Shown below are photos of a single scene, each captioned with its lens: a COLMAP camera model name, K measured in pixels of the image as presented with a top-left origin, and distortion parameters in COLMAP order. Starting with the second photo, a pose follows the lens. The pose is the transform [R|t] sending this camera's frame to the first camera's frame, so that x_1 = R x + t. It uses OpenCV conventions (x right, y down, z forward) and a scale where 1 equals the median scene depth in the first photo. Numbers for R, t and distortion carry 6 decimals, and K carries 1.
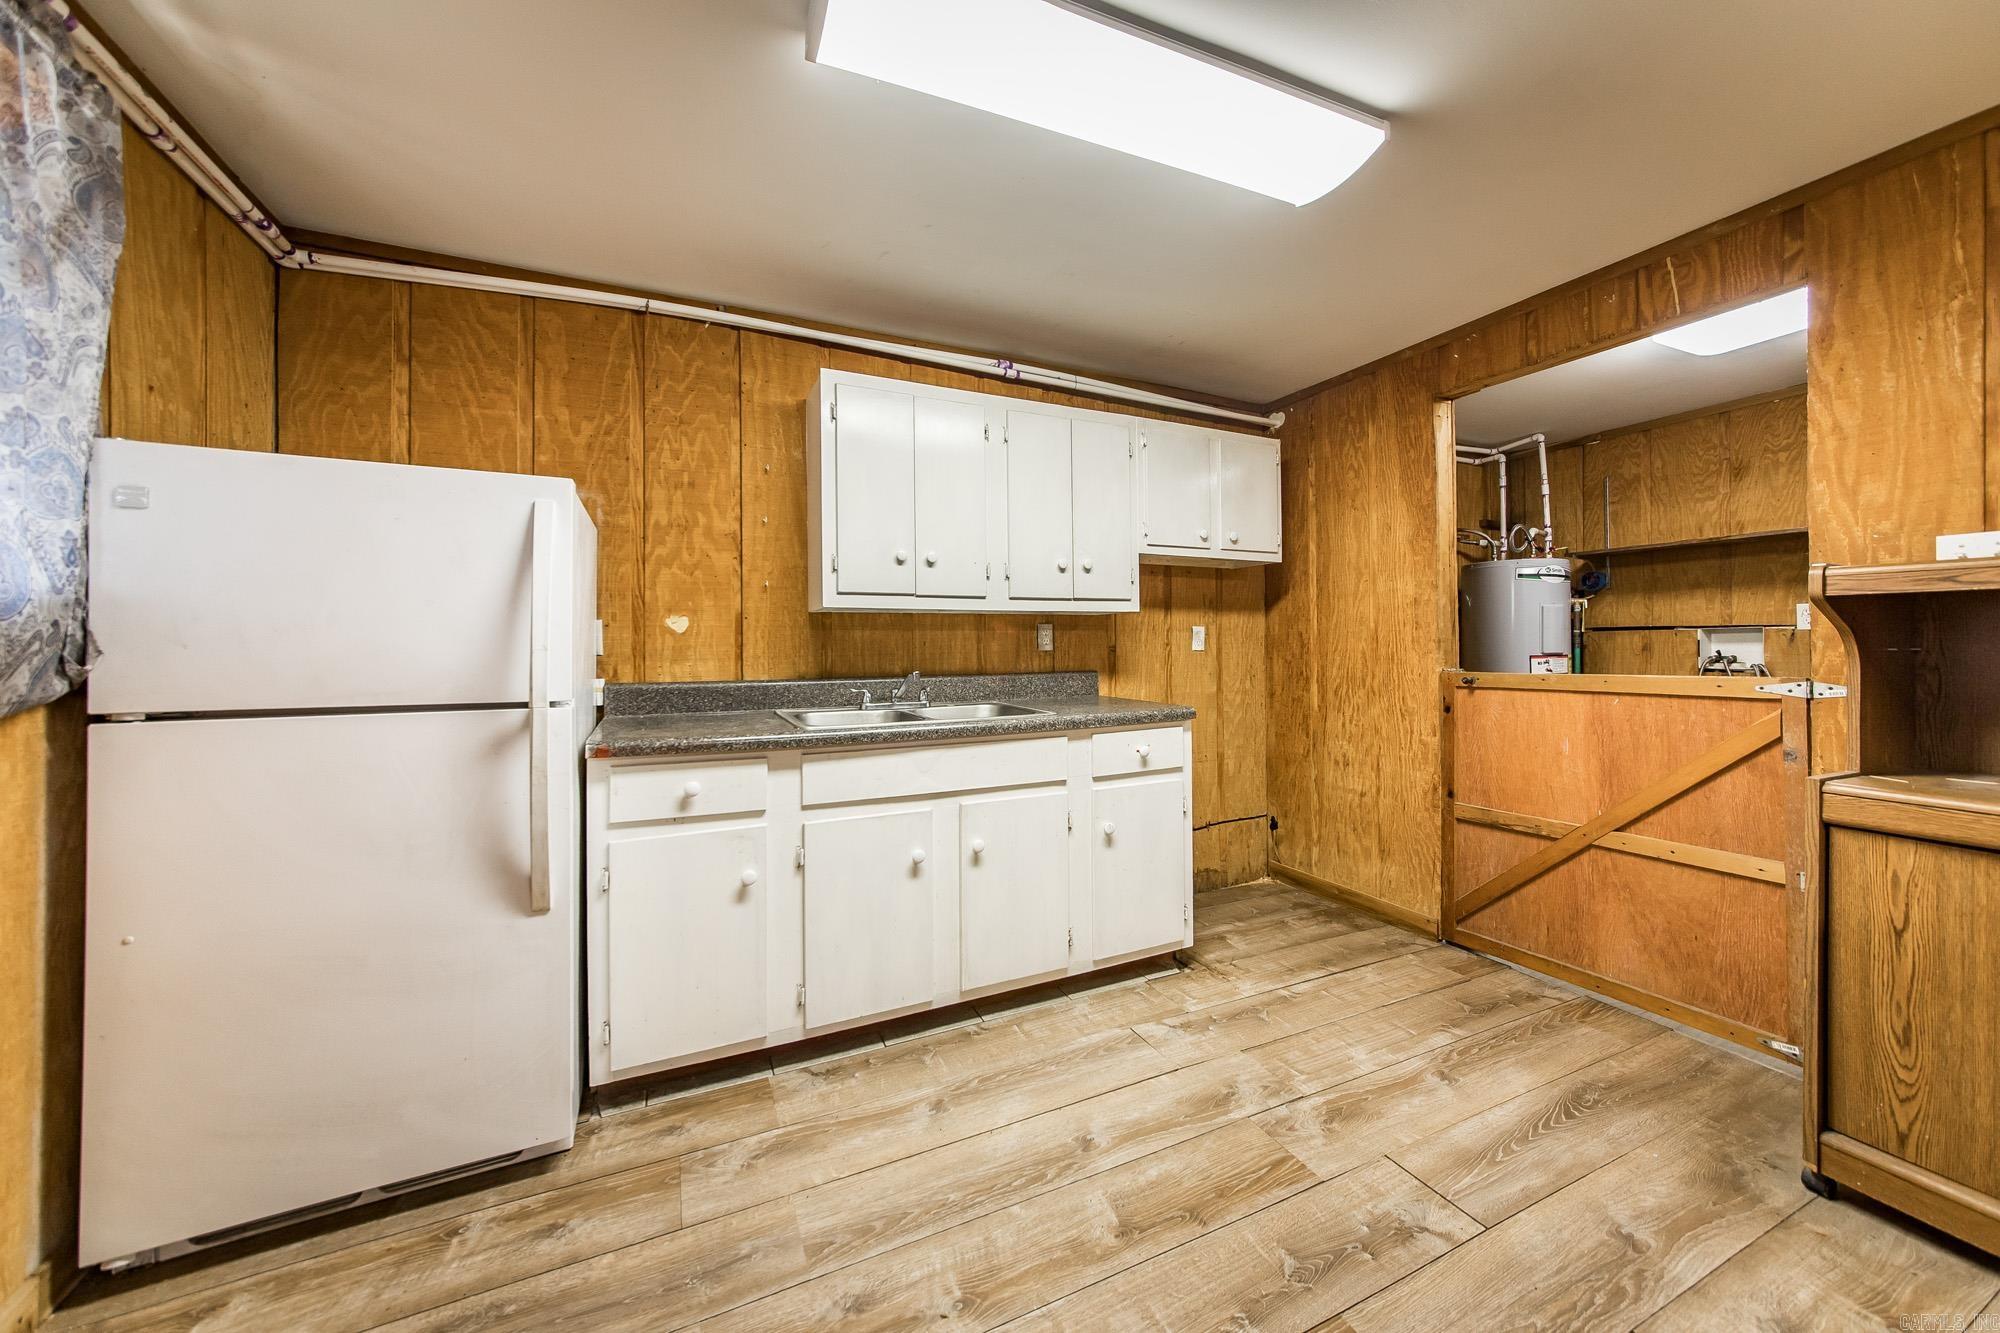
lens RADIAL K [[719.8, 0, 993.1], [0, 719.8, 655.7], [0, 0, 1]] dist [-0.003668, 0.000790]
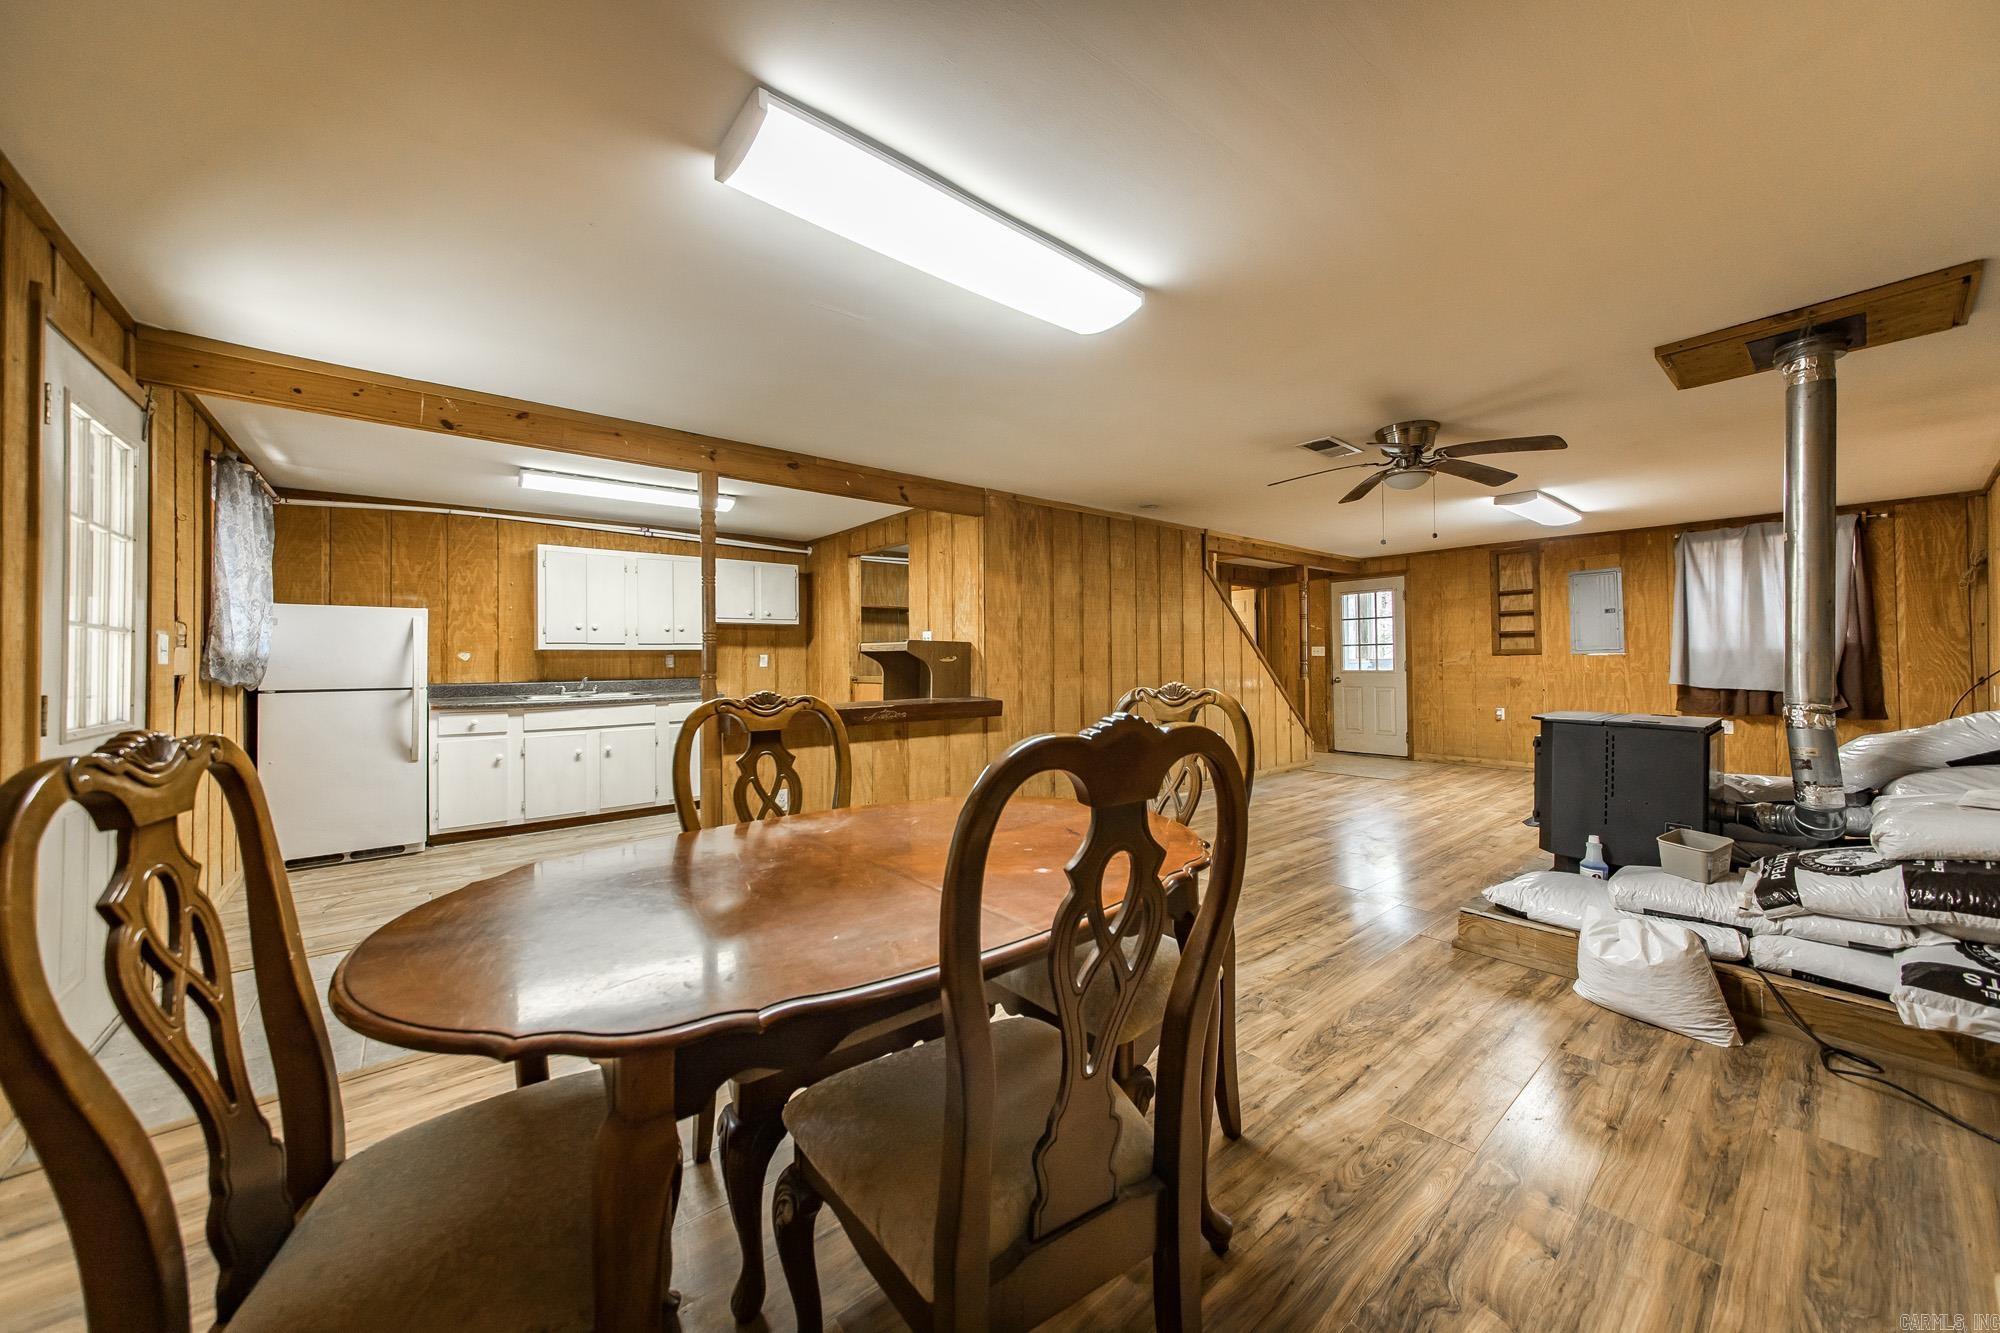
lens RADIAL K [[719.8, 0, 998.7], [0, 719.8, 656.6], [0, 0, 1]] dist [-0.003668, 0.000790]
pose [[0.965557, -0.000655, 0.260191, 0.569369], [0.005582, 0.999819, -0.018199, 0.005409], [-0.260132, 0.019024, 0.965386, -1.553162]]
